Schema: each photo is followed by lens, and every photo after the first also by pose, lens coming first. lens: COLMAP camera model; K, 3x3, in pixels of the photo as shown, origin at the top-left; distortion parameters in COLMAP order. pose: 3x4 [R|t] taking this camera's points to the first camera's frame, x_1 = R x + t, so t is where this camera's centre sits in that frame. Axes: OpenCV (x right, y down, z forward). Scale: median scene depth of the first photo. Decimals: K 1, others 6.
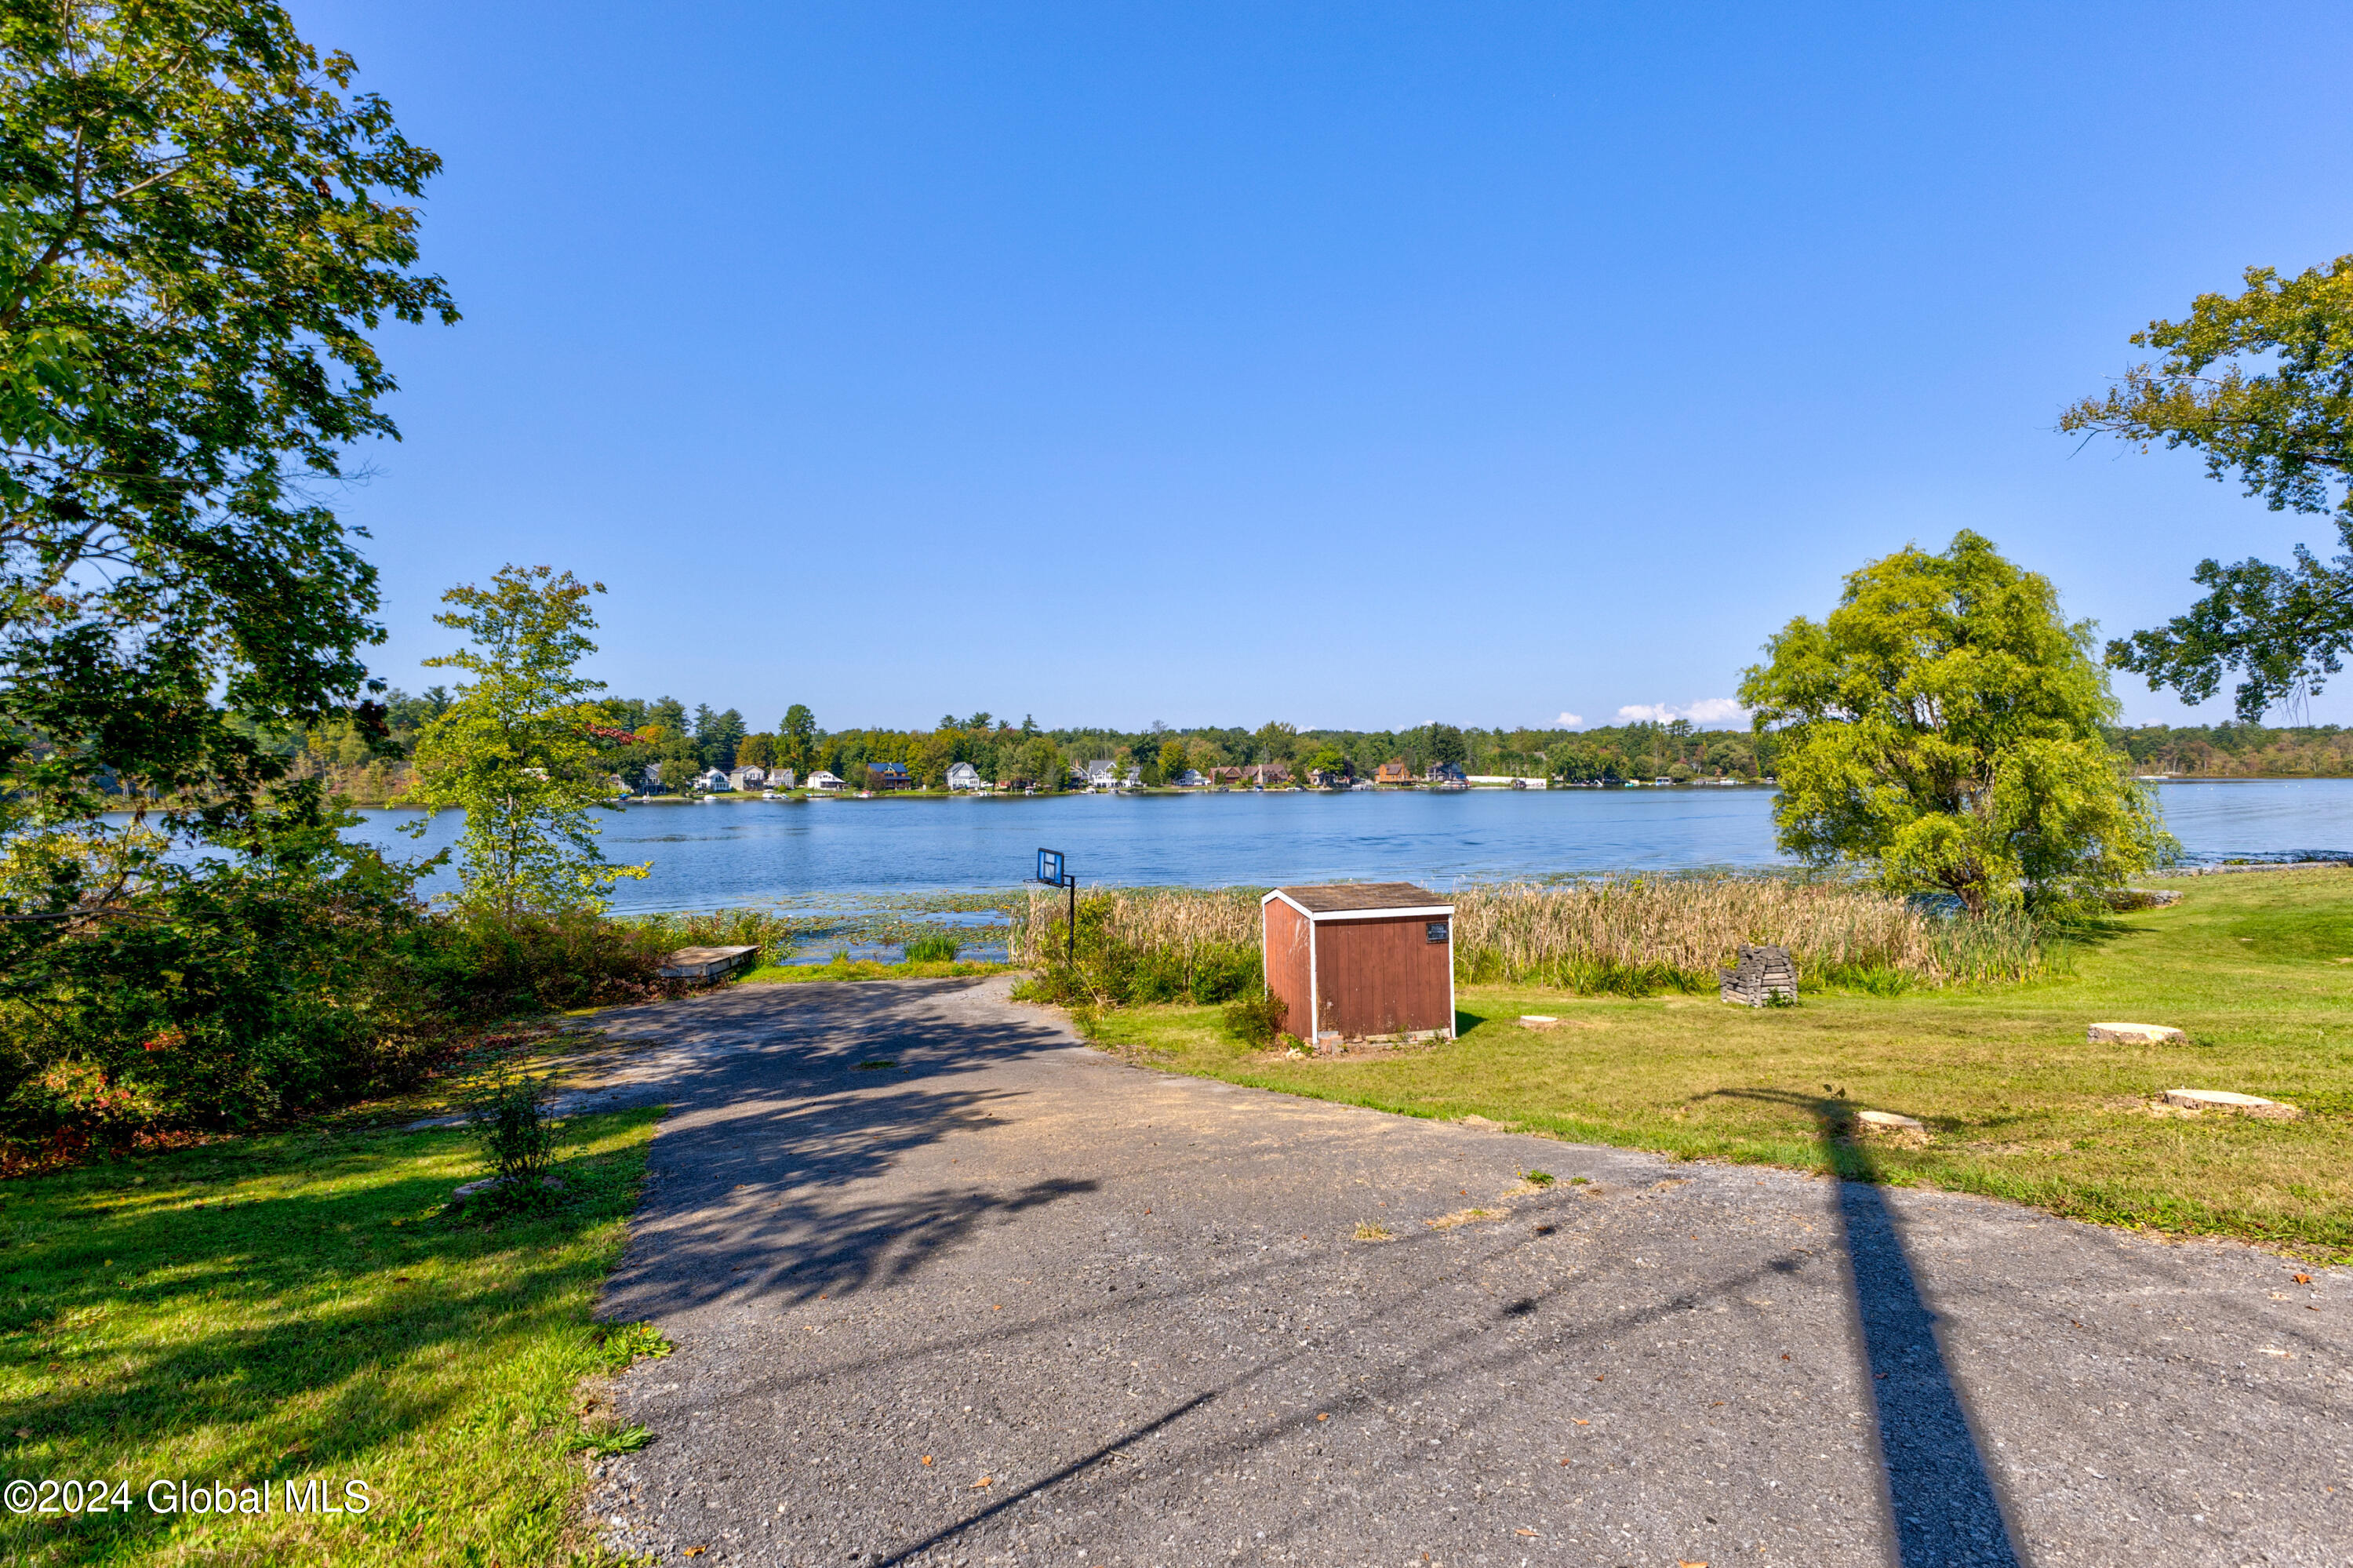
lens RADIAL K [[999.9, 0, 1169.9], [0, 999.9, 783.0], [0, 0, 1]] dist [0.000743, -0.001464]
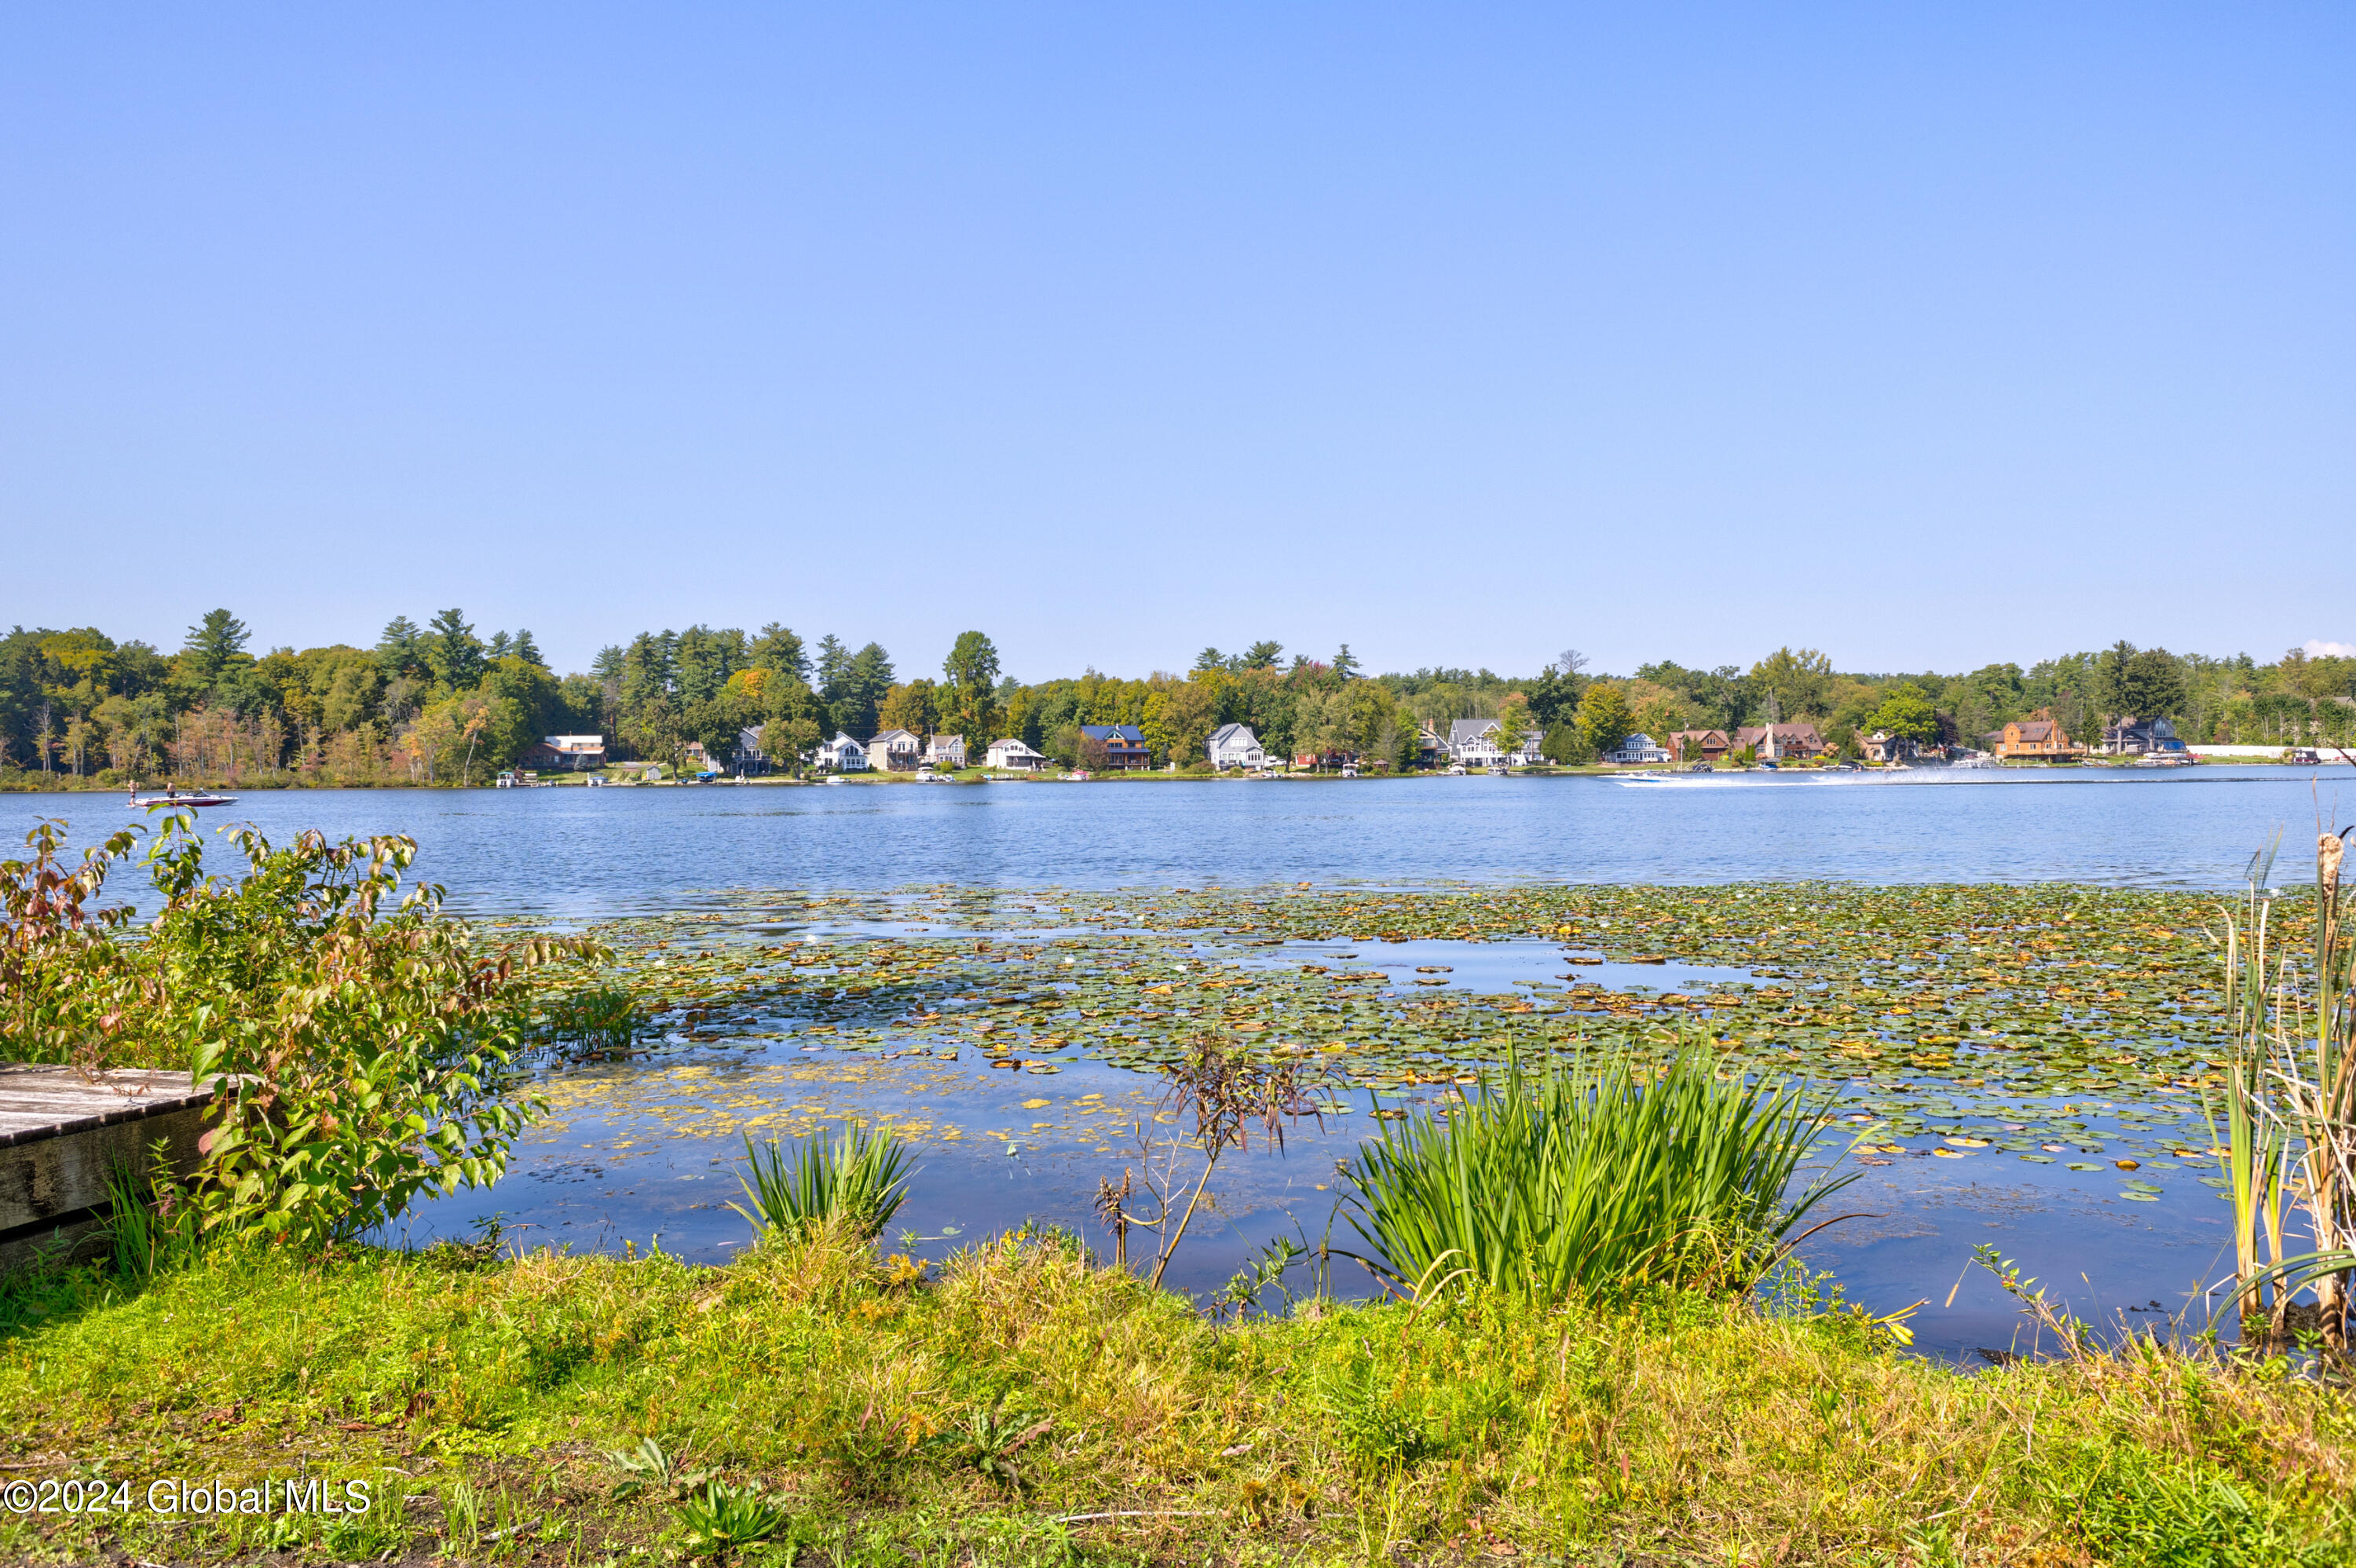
lens RADIAL K [[1642.7, 0, 1193.3], [0, 1642.7, 777.8], [0, 0, 1]] dist [0.011838, -0.016677]
pose [[0.974853, 0.002307, -0.222837, -0.015330], [-0.001521, 0.999992, 0.003698, 0.007692], [0.222843, -0.003266, 0.974849, 0.049452]]
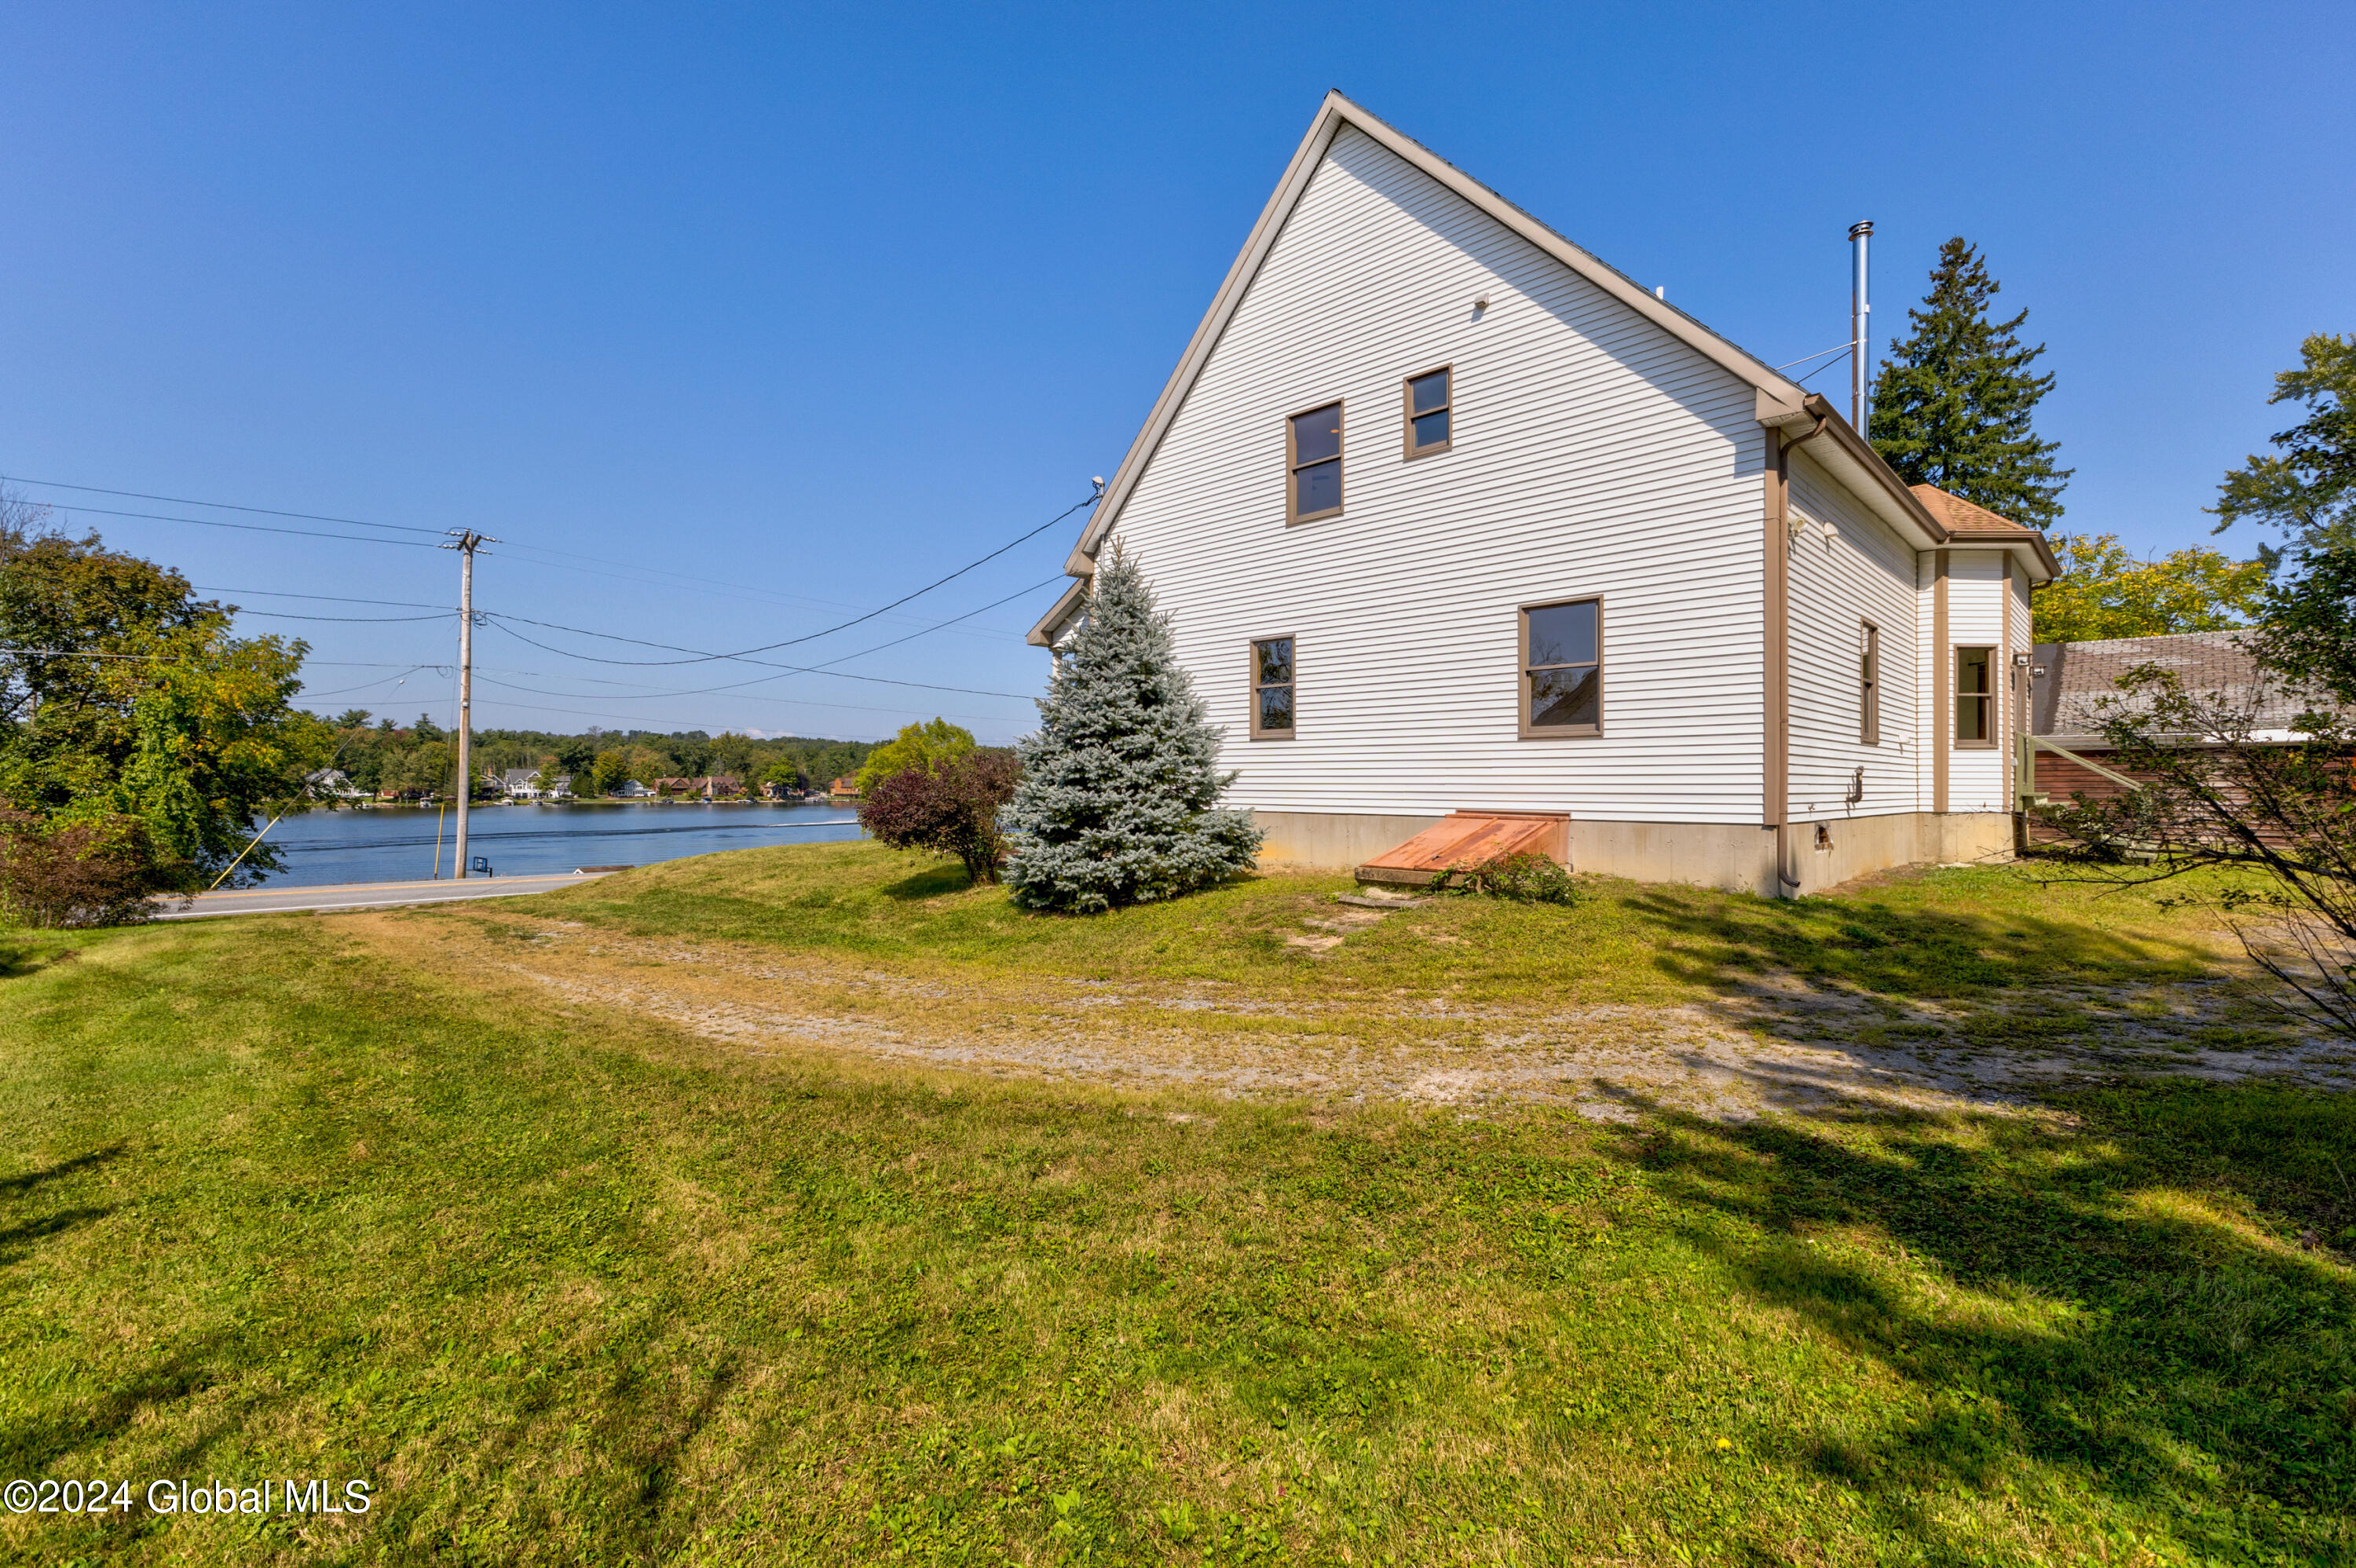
lens RADIAL K [[1001.1, 0, 1160.0], [0, 1001.1, 782.3], [0, 0, 1]] dist [0.000743, -0.001464]
pose [[0.878333, 0.011359, 0.477915, 0.007009], [-0.007301, 0.999920, -0.010349, -0.005439], [-0.477994, 0.005601, 0.878345, -0.087350]]
